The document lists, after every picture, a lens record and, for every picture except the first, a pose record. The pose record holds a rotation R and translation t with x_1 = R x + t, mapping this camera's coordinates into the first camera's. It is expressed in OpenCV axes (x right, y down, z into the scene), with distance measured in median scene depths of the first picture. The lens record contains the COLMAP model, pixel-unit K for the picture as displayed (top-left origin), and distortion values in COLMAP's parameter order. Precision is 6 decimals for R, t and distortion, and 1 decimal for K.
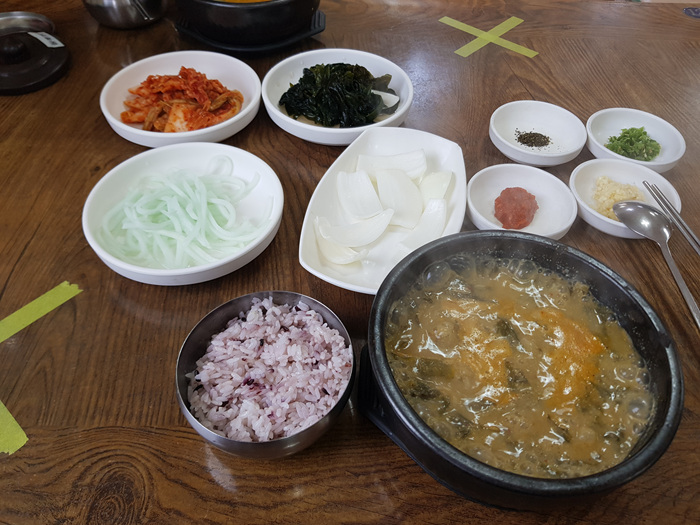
lens RADIAL K [[561.5, 0, 355.1], [0, 561.5, 261.4], [0, 0, 1]] dist [0.012342, -0.055707]
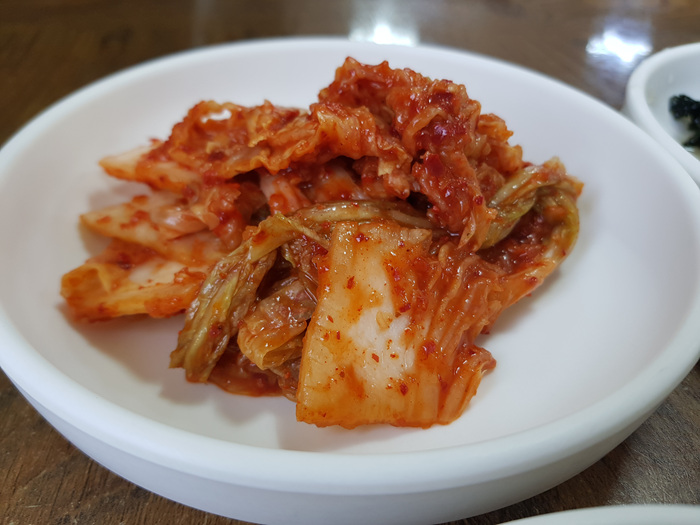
lens RADIAL K [[561.5, 0, 348.4], [0, 561.5, 258.3], [0, 0, 1]] dist [0.012342, -0.055707]
pose [[0.998529, -0.022160, 0.049487, -0.321297], [0.029760, 0.986901, -0.158558, -0.232773], [-0.045325, 0.159798, 0.986109, 0.789343]]
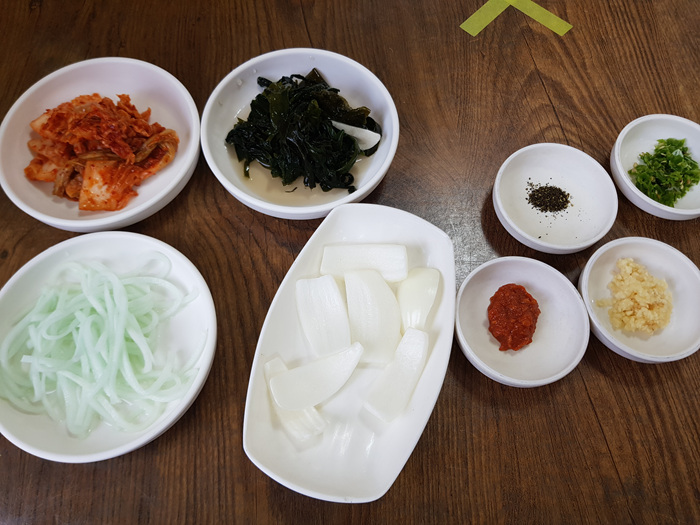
lens RADIAL K [[561.5, 0, 346.1], [0, 561.5, 260.5], [0, 0, 1]] dist [0.012342, -0.055707]
pose [[0.999845, 0.008979, -0.015132, 0.046224], [-0.003564, 0.945524, 0.325532, -0.396210], [0.017230, -0.325428, 0.945410, 0.224757]]
